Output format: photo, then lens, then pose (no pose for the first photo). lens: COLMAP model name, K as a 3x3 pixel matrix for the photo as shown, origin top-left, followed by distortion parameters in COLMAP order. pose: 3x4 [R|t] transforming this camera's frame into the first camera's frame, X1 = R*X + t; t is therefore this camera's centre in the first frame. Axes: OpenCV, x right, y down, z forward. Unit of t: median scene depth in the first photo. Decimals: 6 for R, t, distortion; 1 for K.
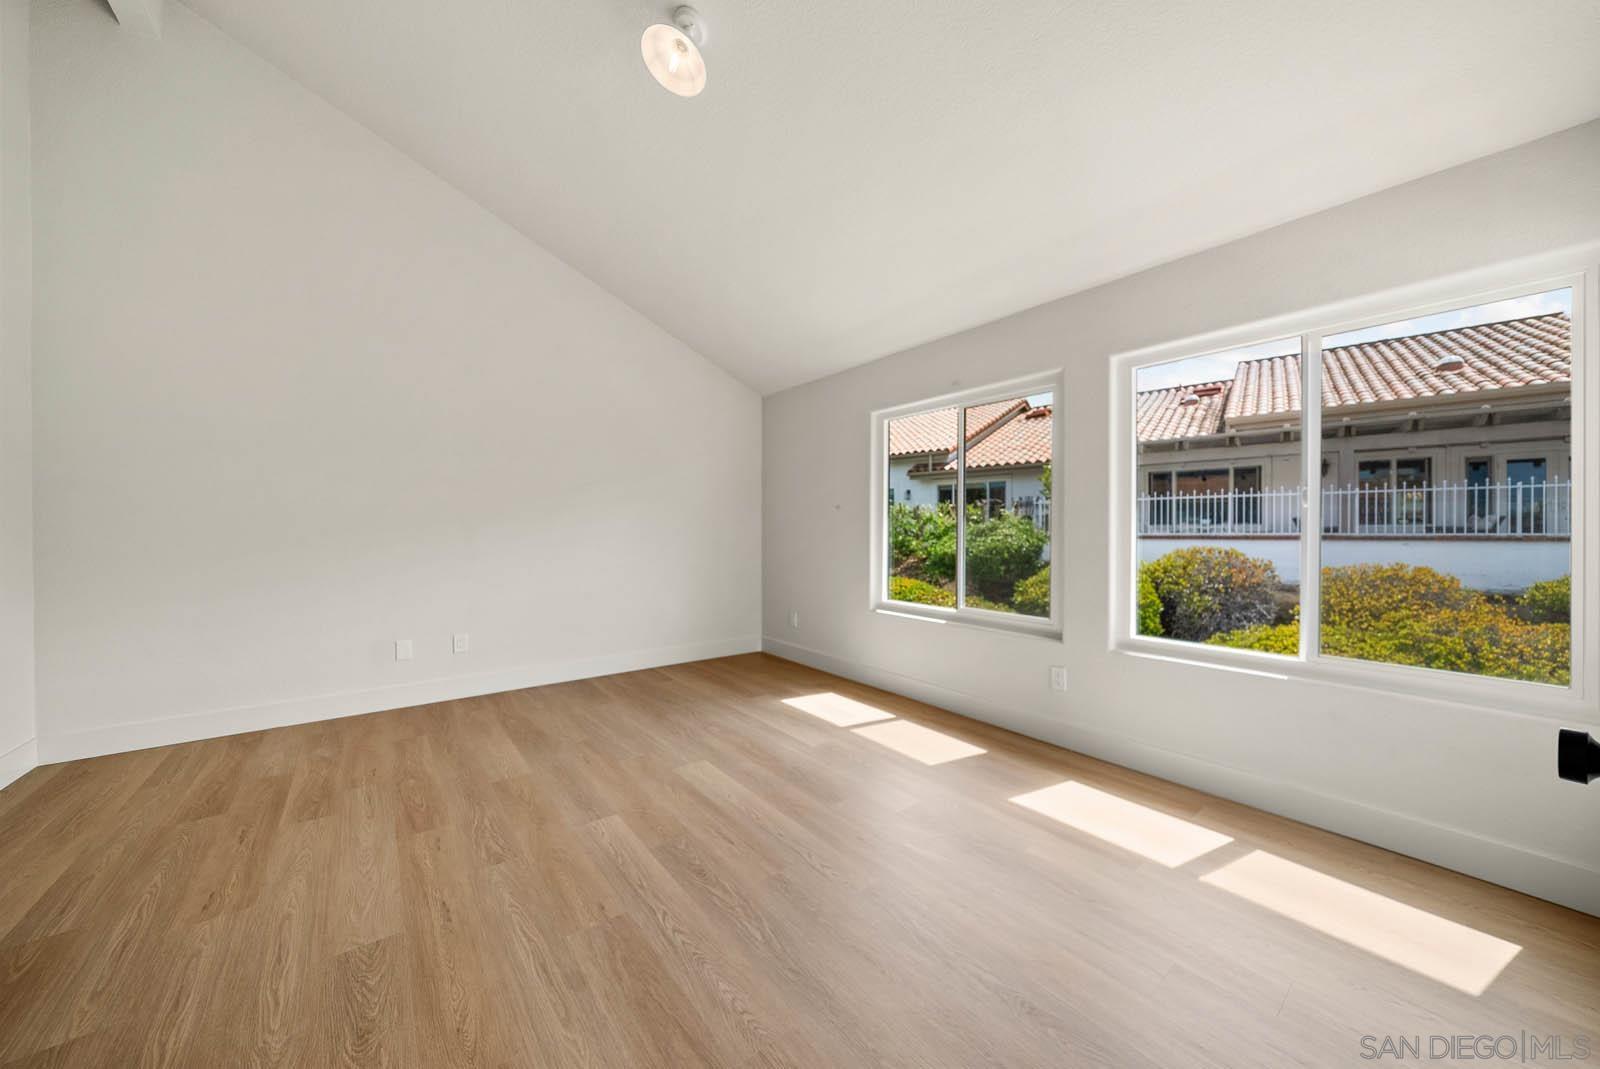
lens RADIAL K [[553.2, 0, 810.9], [0, 553.2, 532.9], [0, 0, 1]] dist [-0.003319, -0.000129]
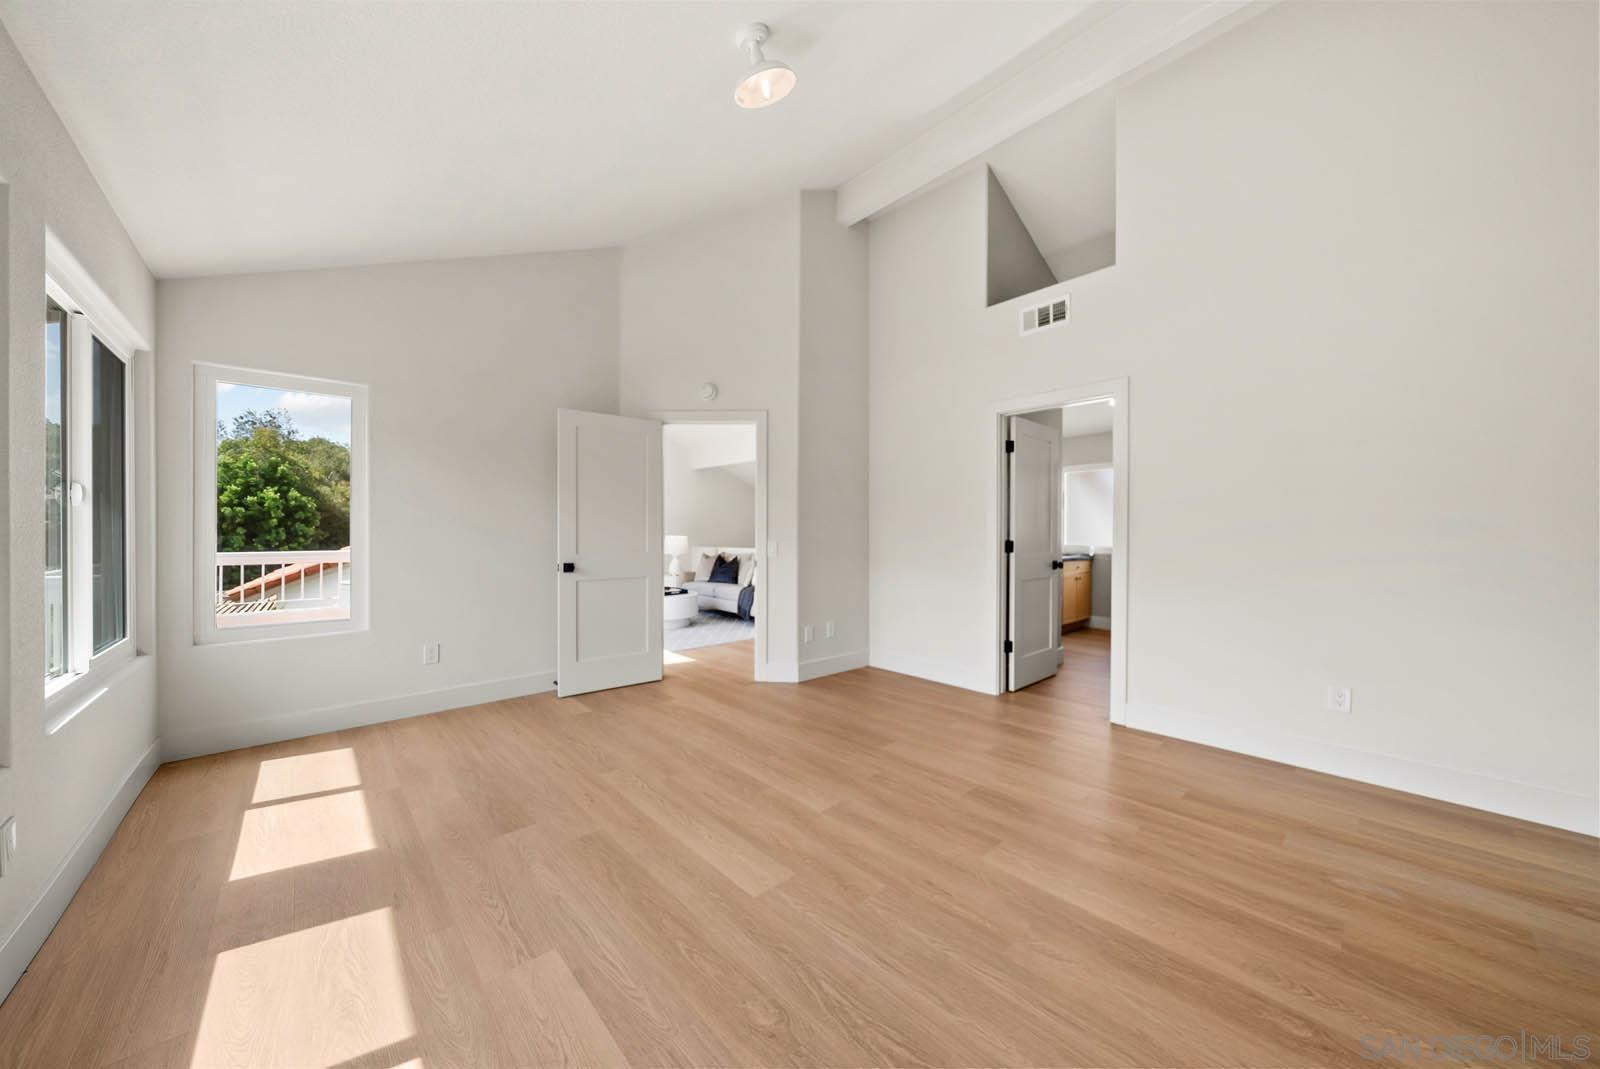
lens RADIAL K [[553.2, 0, 803.9], [0, 553.2, 536.9], [0, 0, 1]] dist [-0.003319, -0.000129]
pose [[-0.998119, -0.003460, -0.061214, -0.044244], [-0.003950, 0.999961, 0.007895, -0.001086], [0.061185, 0.008122, -0.998093, 0.345767]]
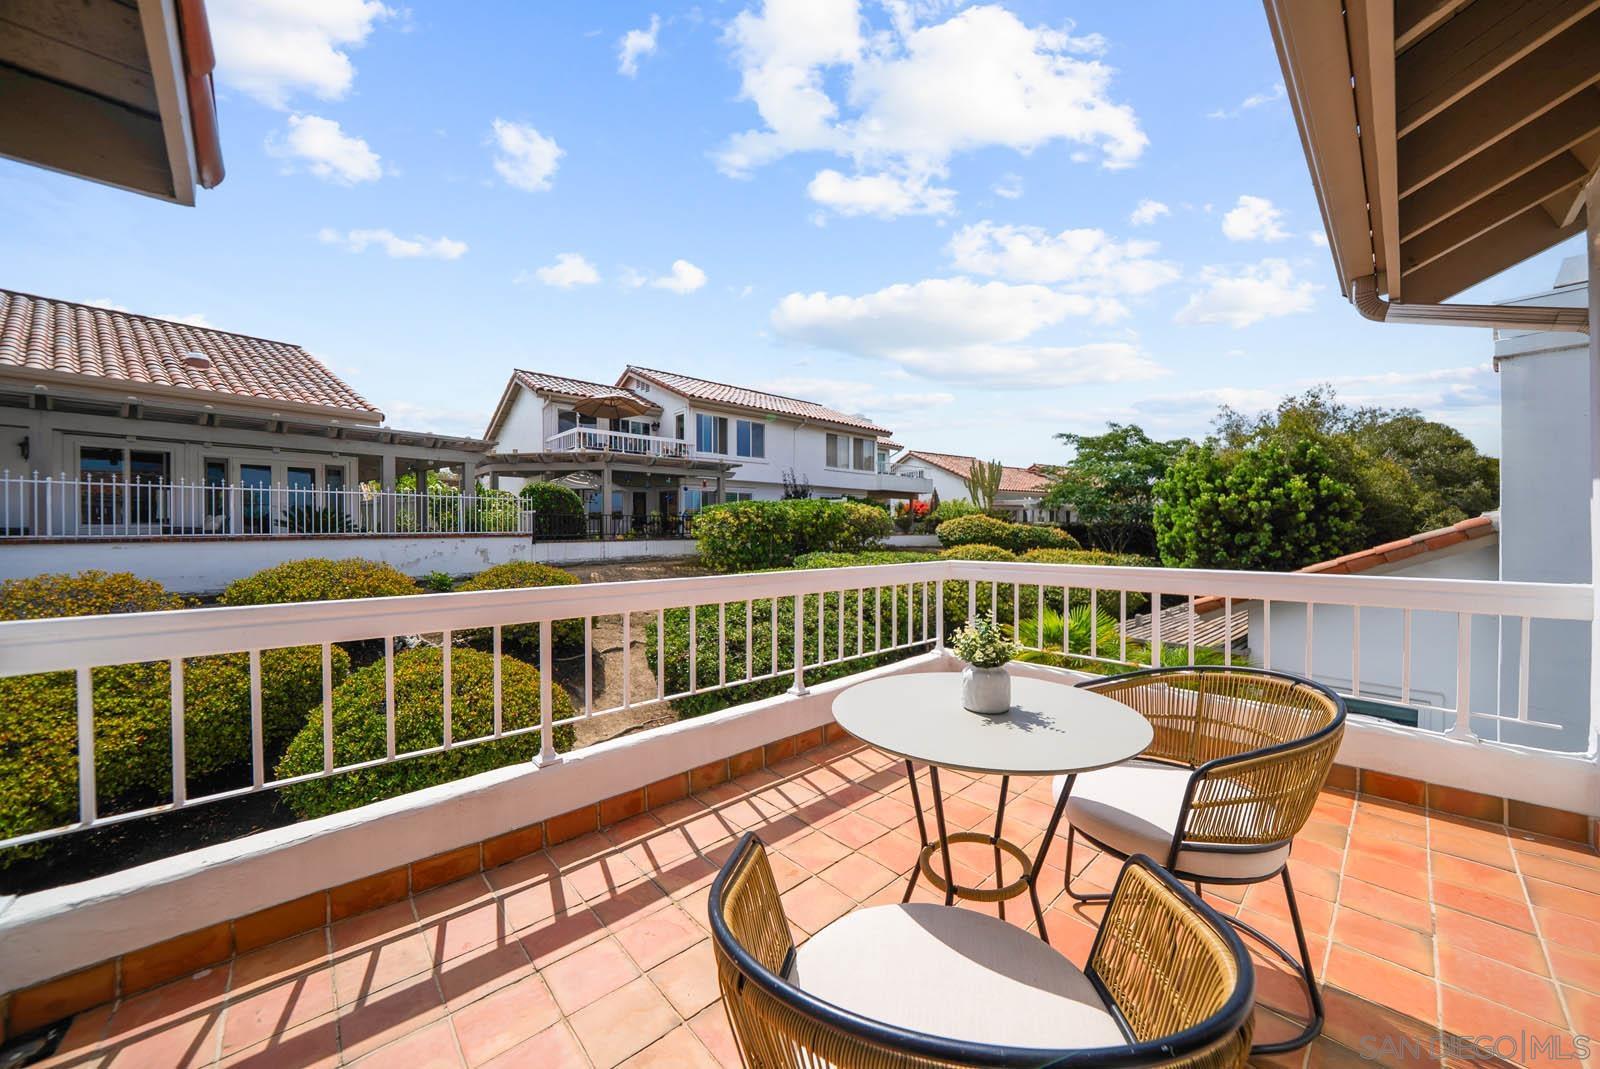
lens RADIAL K [[553.2, 0, 813.9], [0, 553.2, 533.8], [0, 0, 1]] dist [-0.003319, -0.000129]
pose [[-0.080670, -0.006555, 0.996719, 0.125070], [0.006313, 0.999955, 0.007087, 0.000071], [-0.996721, 0.006864, -0.080625, -0.007440]]
